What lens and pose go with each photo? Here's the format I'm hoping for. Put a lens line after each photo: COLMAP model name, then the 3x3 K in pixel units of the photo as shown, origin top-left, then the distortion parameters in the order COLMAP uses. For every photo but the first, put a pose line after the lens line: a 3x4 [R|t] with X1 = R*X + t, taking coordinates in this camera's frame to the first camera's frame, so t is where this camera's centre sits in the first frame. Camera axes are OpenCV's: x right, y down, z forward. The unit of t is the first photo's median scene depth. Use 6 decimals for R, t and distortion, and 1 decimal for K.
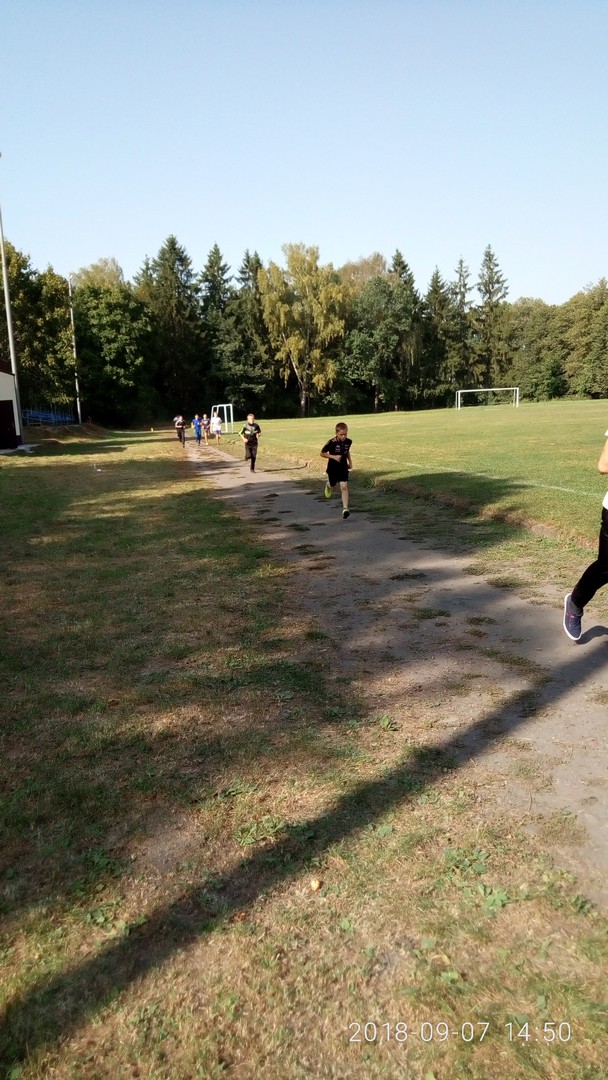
lens RADIAL K [[808.7, 0, 295.6], [0, 808.7, 553.2], [0, 0, 1]] dist [0.010648, 0.002244]
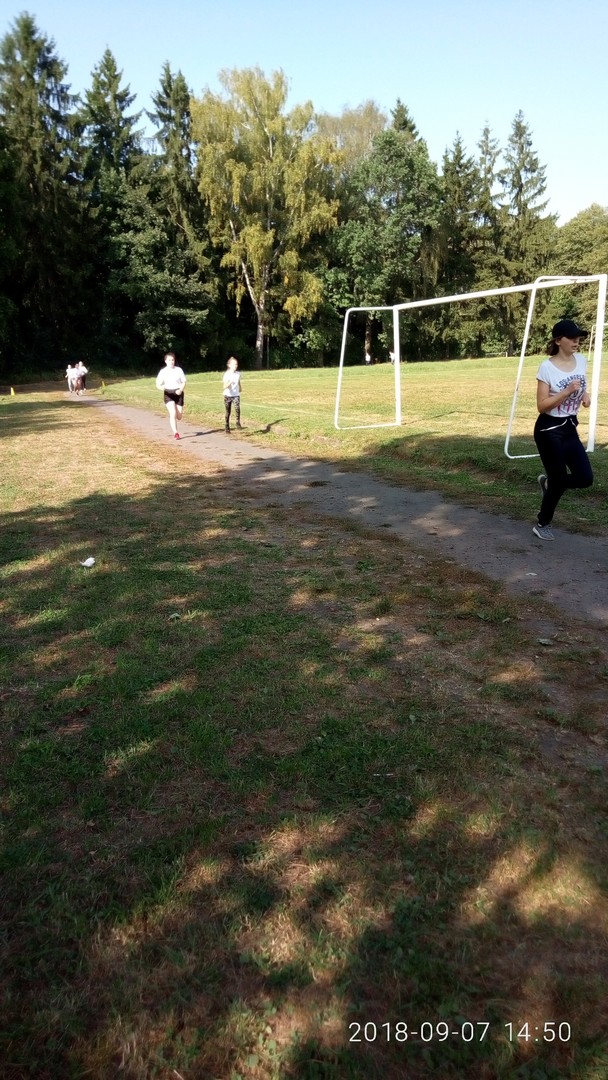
lens RADIAL K [[808.7, 0, 304.6], [0, 808.7, 562.9], [0, 0, 1]] dist [0.010648, 0.002244]
pose [[0.982476, -0.032037, 0.183616, -0.079394], [0.021161, 0.997920, 0.060893, -0.061588], [-0.185185, -0.055941, 0.981110, 0.406472]]
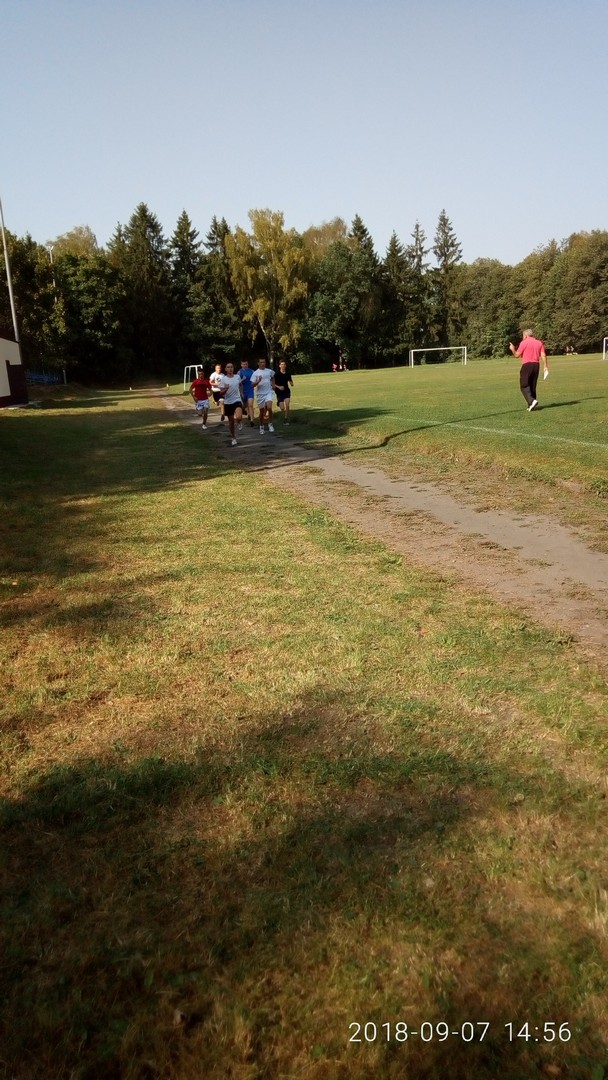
lens RADIAL K [[808.7, 0, 305.8], [0, 808.7, 547.0], [0, 0, 1]] dist [0.010648, 0.002244]
pose [[0.999004, -0.018861, 0.040427, 0.008258], [0.017121, 0.998931, 0.042949, 0.012990], [-0.041194, -0.042214, 0.998259, -0.077962]]
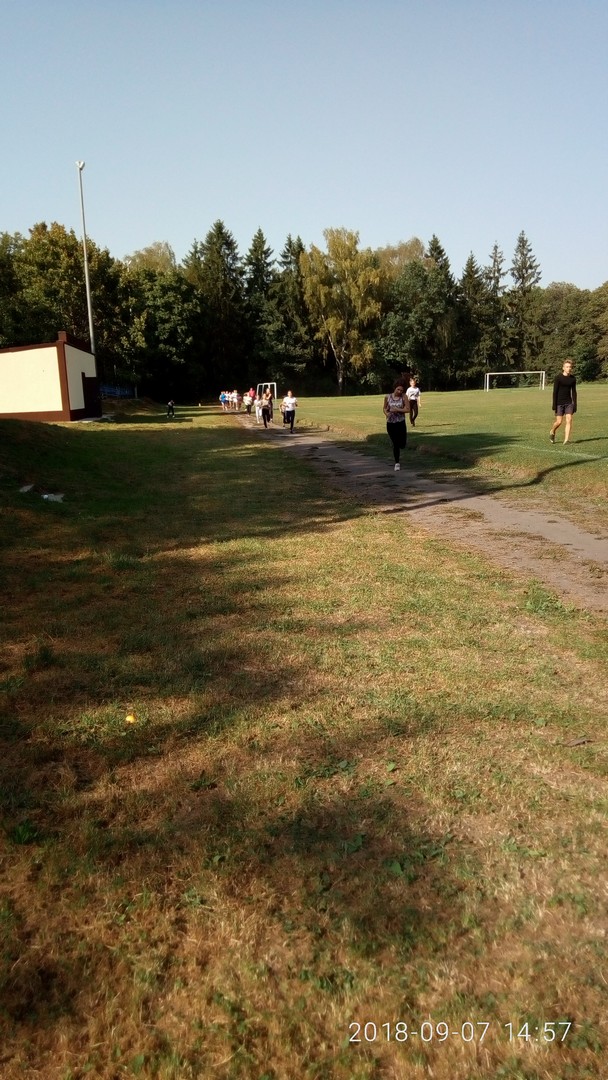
lens RADIAL K [[808.7, 0, 302.8], [0, 808.7, 545.8], [0, 0, 1]] dist [0.010648, 0.002244]
pose [[0.999245, 0.022921, -0.031367, -0.001275], [-0.022366, 0.999589, 0.017936, 0.009561], [0.031765, -0.017221, 0.999347, -0.055542]]
